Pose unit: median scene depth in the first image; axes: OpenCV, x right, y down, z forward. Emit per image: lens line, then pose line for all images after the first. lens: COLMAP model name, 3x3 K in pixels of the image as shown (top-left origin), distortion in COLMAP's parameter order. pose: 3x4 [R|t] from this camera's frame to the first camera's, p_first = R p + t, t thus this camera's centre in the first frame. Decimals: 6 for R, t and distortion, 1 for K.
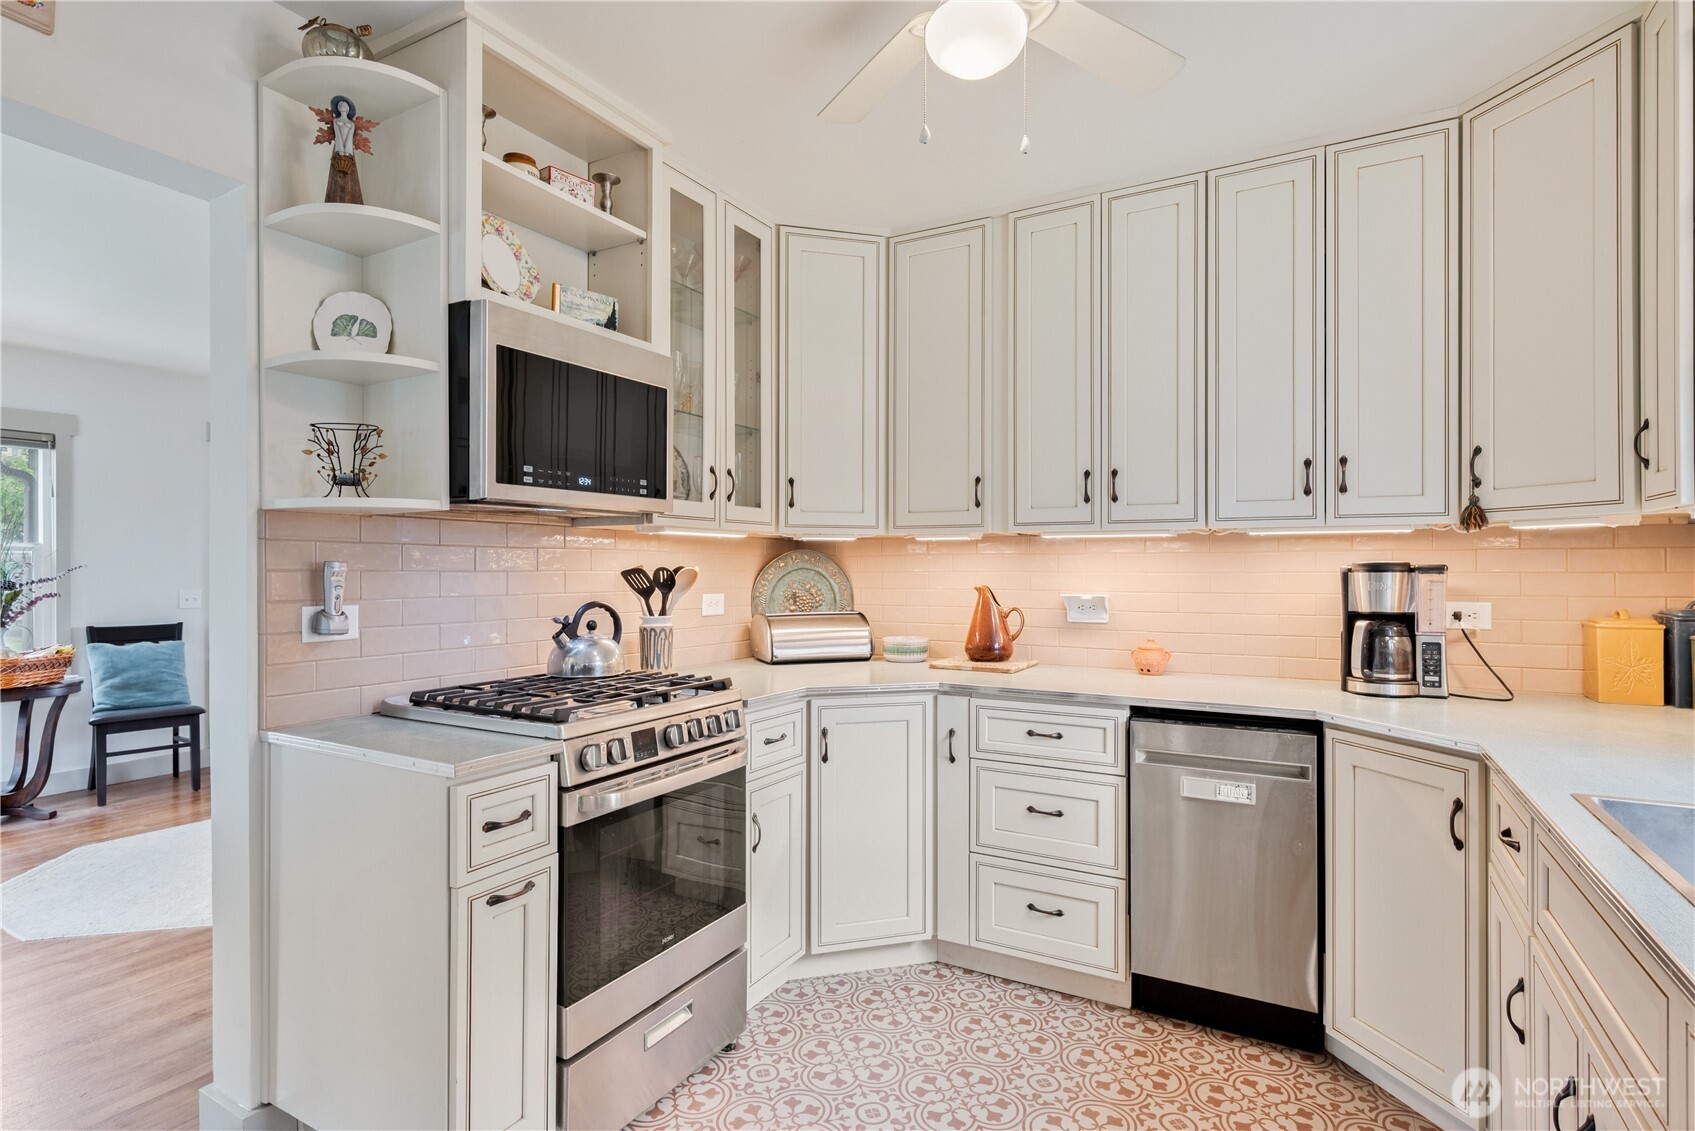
lens RADIAL K [[826.6, 0, 838.7], [0, 826.6, 560.3], [0, 0, 1]] dist [0.000532, -0.001140]
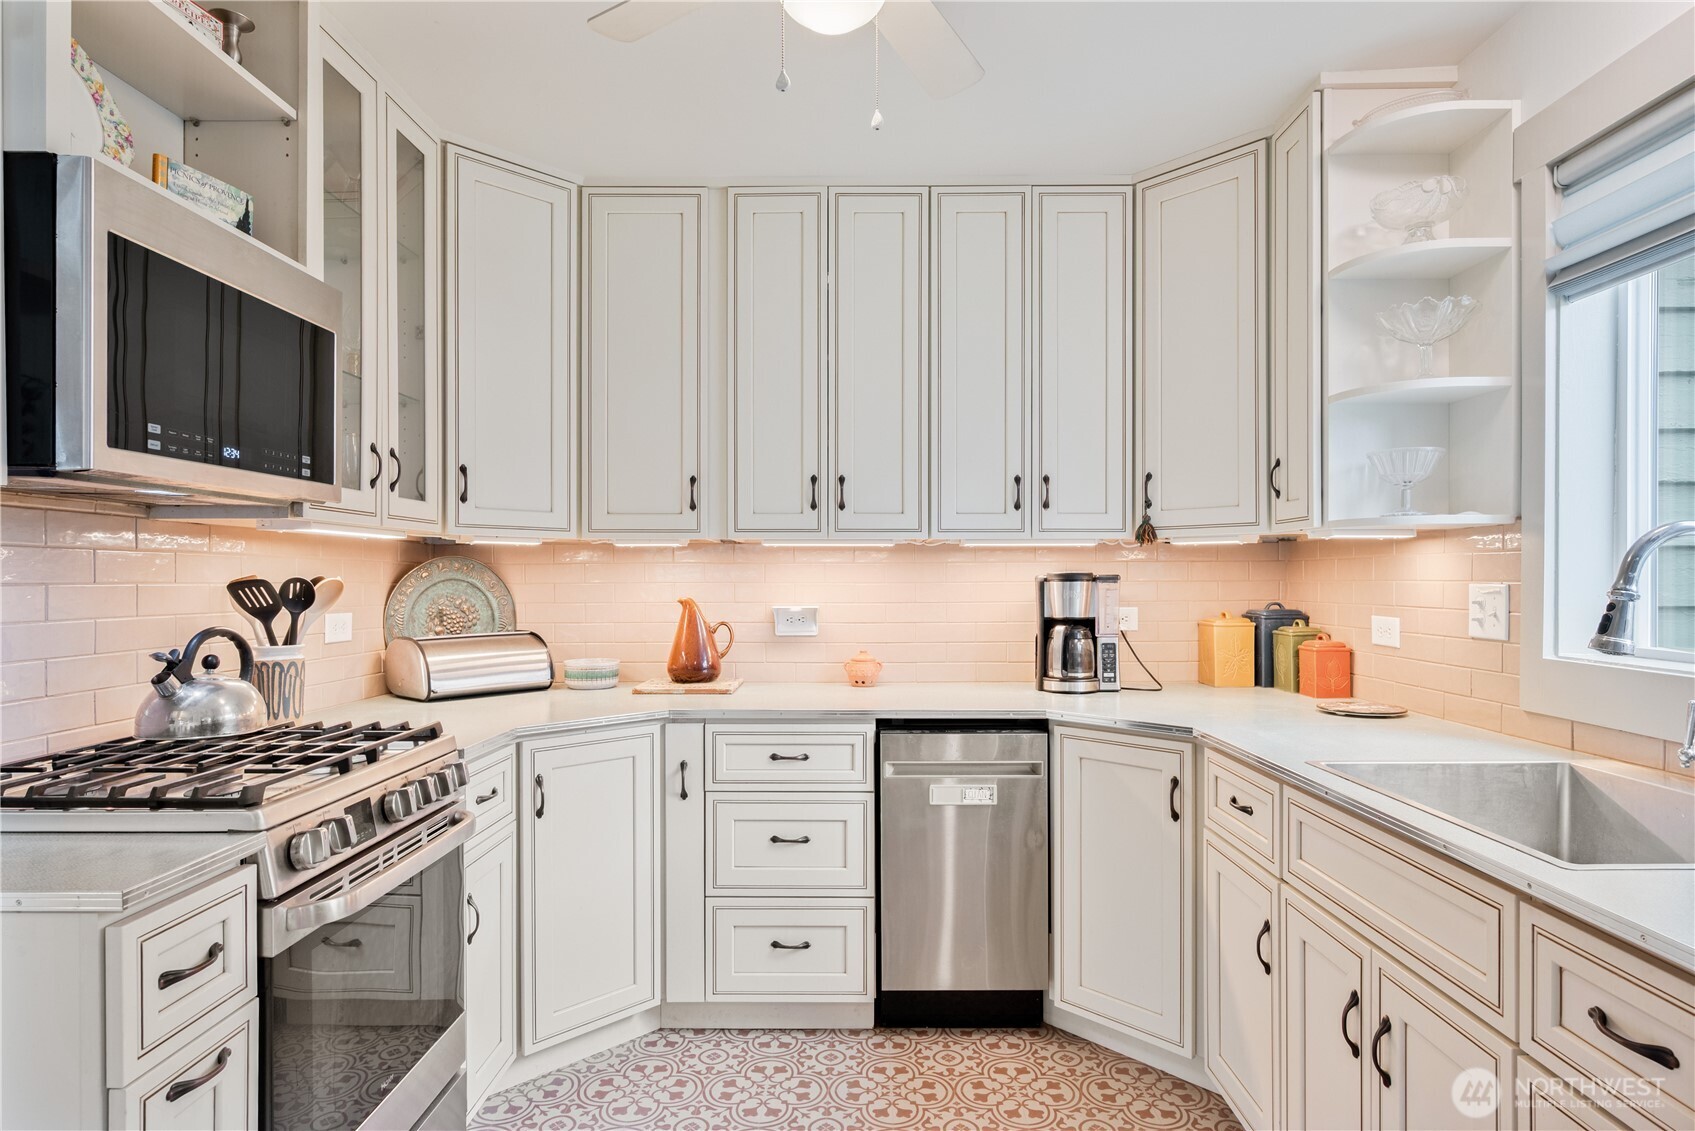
lens RADIAL K [[900.5, 0, 834.2], [0, 900.5, 575.7], [0, 0, 1]] dist [-0.000859, -0.000162]
pose [[0.878582, -0.000028, 0.477591, -0.200368], [-0.002869, 0.999982, 0.005335, 0.001025], [-0.477582, -0.006058, 0.878566, 0.090773]]
